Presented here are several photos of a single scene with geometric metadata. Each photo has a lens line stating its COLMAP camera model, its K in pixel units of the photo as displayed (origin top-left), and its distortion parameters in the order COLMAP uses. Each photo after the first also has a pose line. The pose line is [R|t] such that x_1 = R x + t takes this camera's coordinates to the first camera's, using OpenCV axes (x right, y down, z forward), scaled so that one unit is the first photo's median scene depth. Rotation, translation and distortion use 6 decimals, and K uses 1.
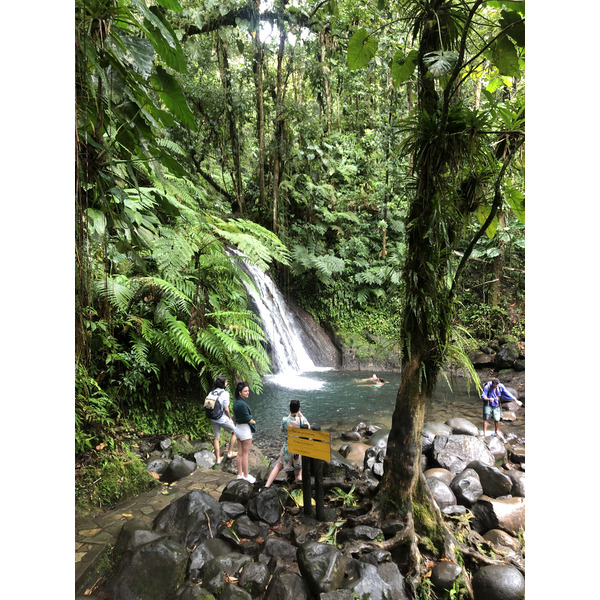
lens RADIAL K [[547.1, 0, 300.2], [0, 547.1, 257.8], [0, 0, 1]] dist [0.111179, -0.002334]
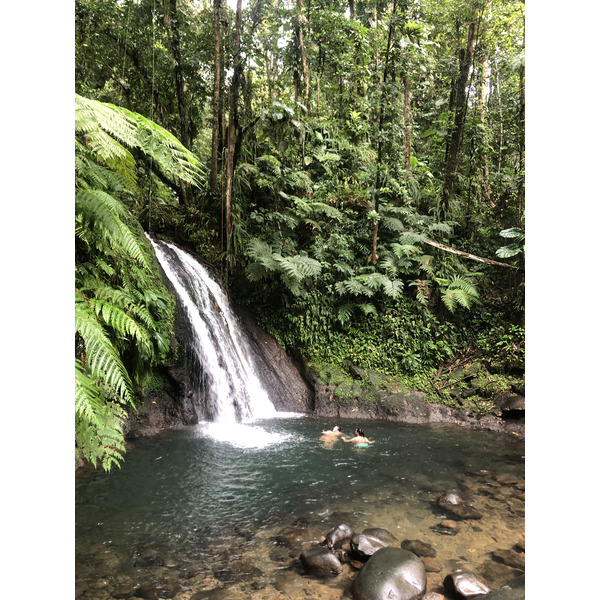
lens RADIAL K [[547.1, 0, 300.2], [0, 547.1, 257.8], [0, 0, 1]] dist [0.111179, -0.002334]
pose [[0.999094, 0.026046, 0.033647, 0.027812], [-0.023327, 0.996616, -0.078824, 0.055387], [-0.035586, 0.077968, 0.996321, 0.269463]]
